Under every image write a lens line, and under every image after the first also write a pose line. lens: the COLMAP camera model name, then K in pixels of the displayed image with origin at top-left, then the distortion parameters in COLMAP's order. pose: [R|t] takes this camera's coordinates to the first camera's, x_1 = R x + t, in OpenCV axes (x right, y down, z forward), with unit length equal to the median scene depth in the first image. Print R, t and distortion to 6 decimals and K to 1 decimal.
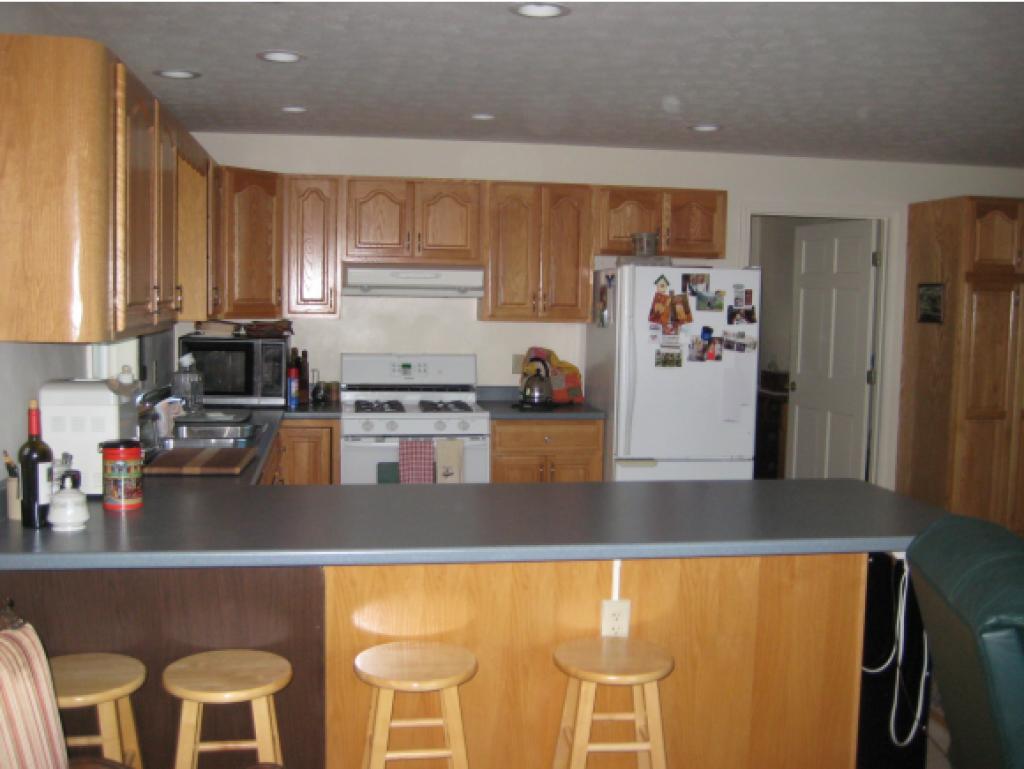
lens RADIAL K [[1056.8, 0, 512.9], [0, 1056.8, 388.5], [0, 0, 1]] dist [-0.075931, 0.000000]
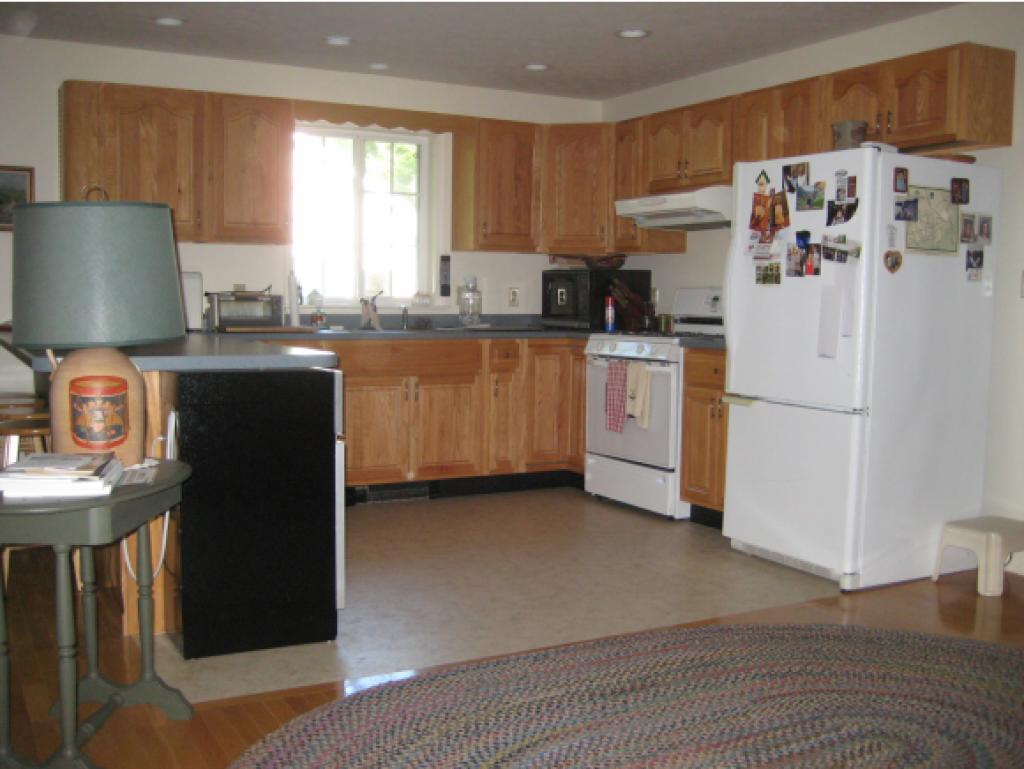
lens RADIAL K [[1056.8, 0, 512.4], [0, 1056.8, 385.1], [0, 0, 1]] dist [-0.075931, 0.000000]
pose [[0.360322, 0.062969, -0.930700, 0.826964], [-0.084176, 0.995843, 0.034787, 0.044768], [0.929022, 0.065808, 0.364125, 0.531211]]
